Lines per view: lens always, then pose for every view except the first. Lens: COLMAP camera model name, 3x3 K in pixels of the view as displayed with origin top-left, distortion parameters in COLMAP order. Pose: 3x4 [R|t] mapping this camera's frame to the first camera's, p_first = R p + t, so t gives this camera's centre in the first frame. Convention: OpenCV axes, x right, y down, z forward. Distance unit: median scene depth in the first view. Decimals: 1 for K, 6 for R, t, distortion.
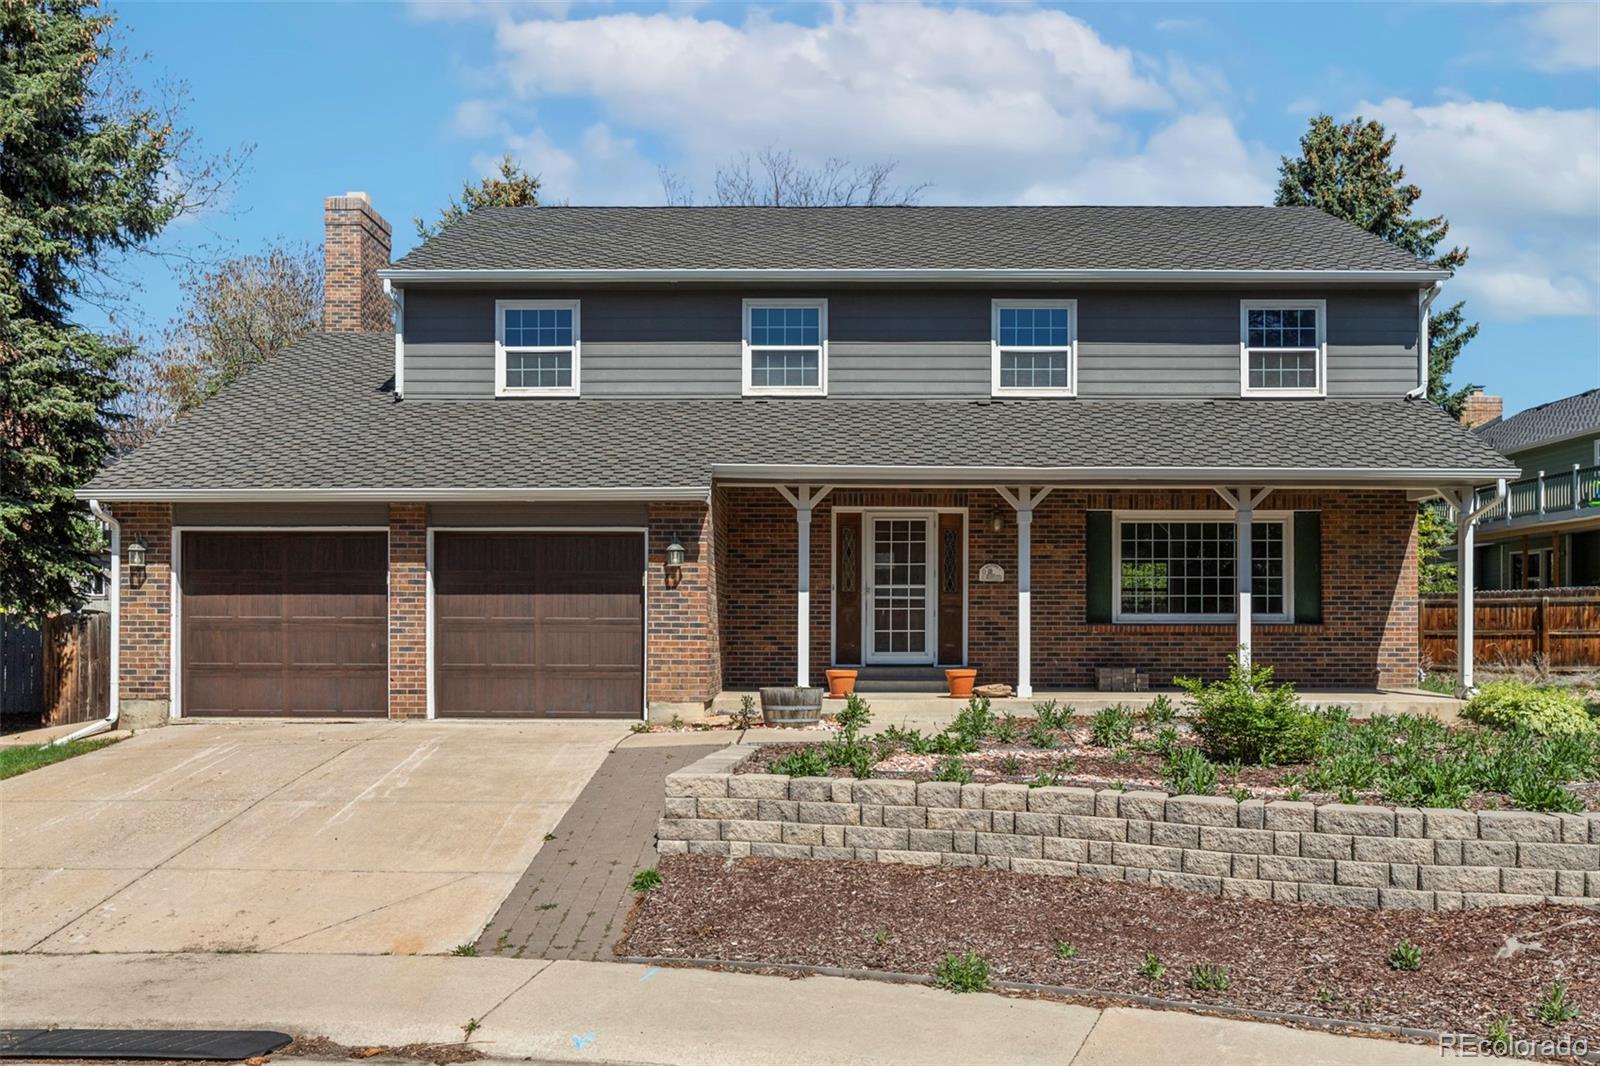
lens RADIAL K [[1558.2, 0, 802.2], [0, 1558.2, 548.5], [0, 0, 1]] dist [-0.014122, 0.000000]
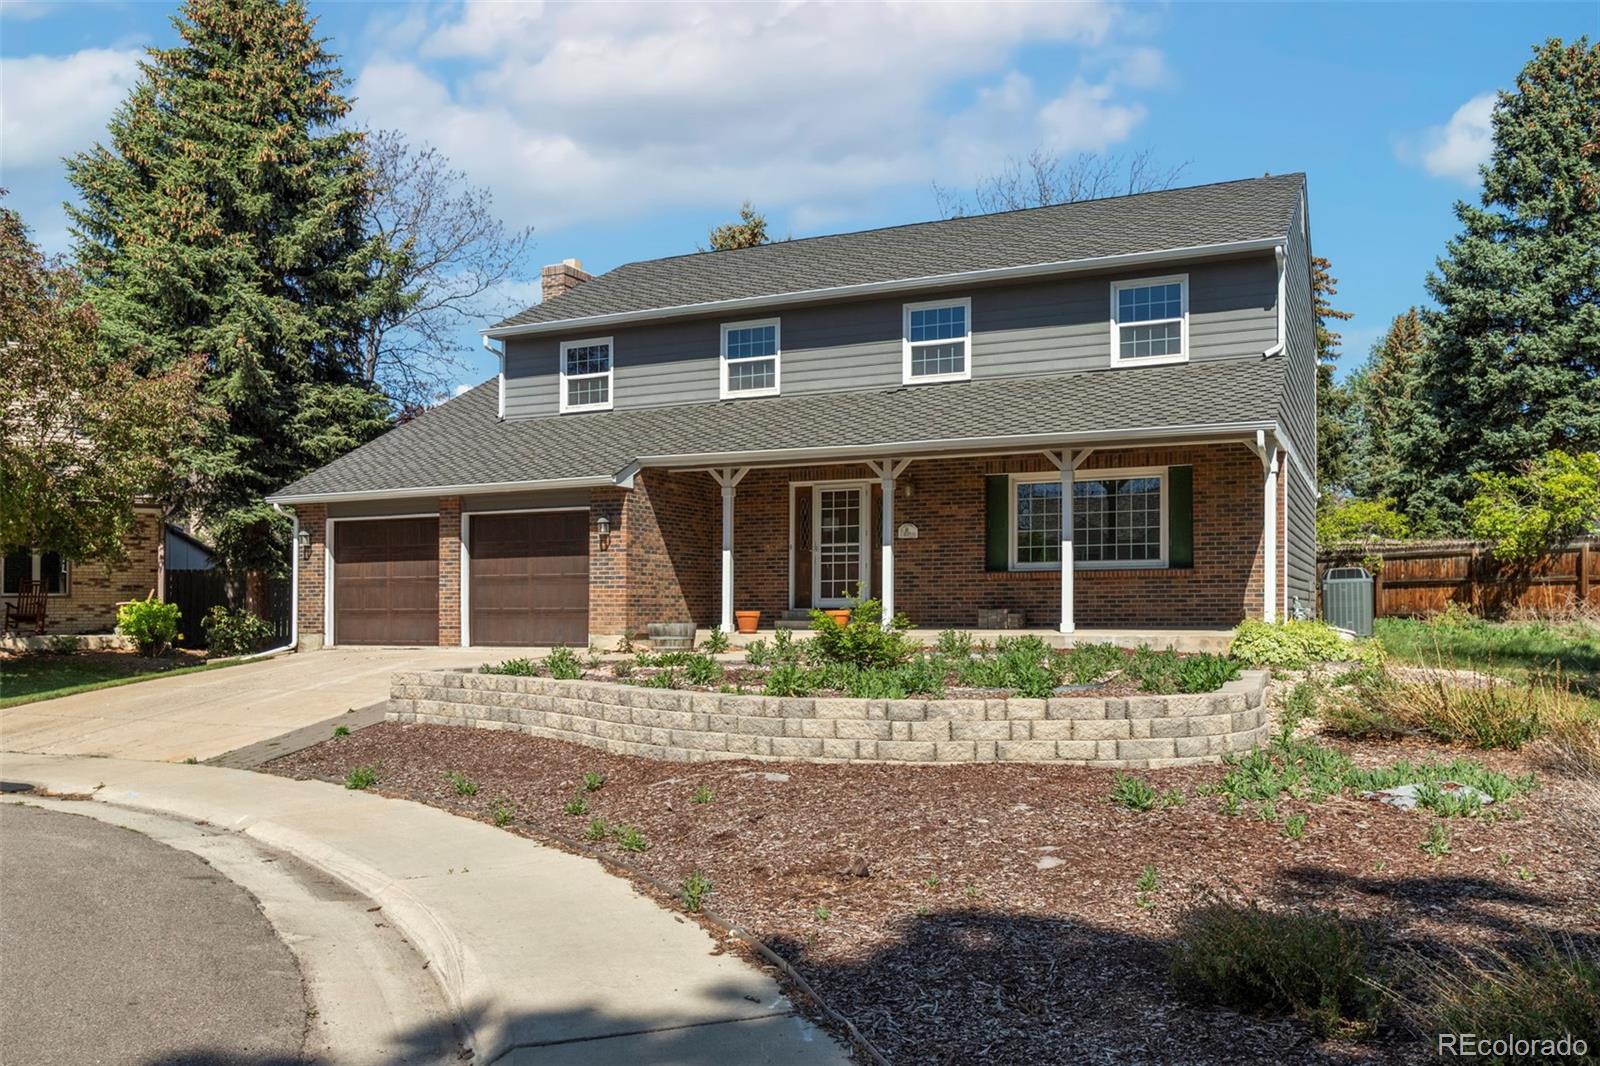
lens RADIAL K [[1558.2, 0, 792.2], [0, 1558.2, 524.4], [0, 0, 1]] dist [-0.014122, 0.000000]
pose [[0.883191, -0.034514, -0.467742, 0.615558], [0.035277, 0.999352, -0.007131, 0.016010], [0.467685, -0.010203, 0.883836, -0.108519]]
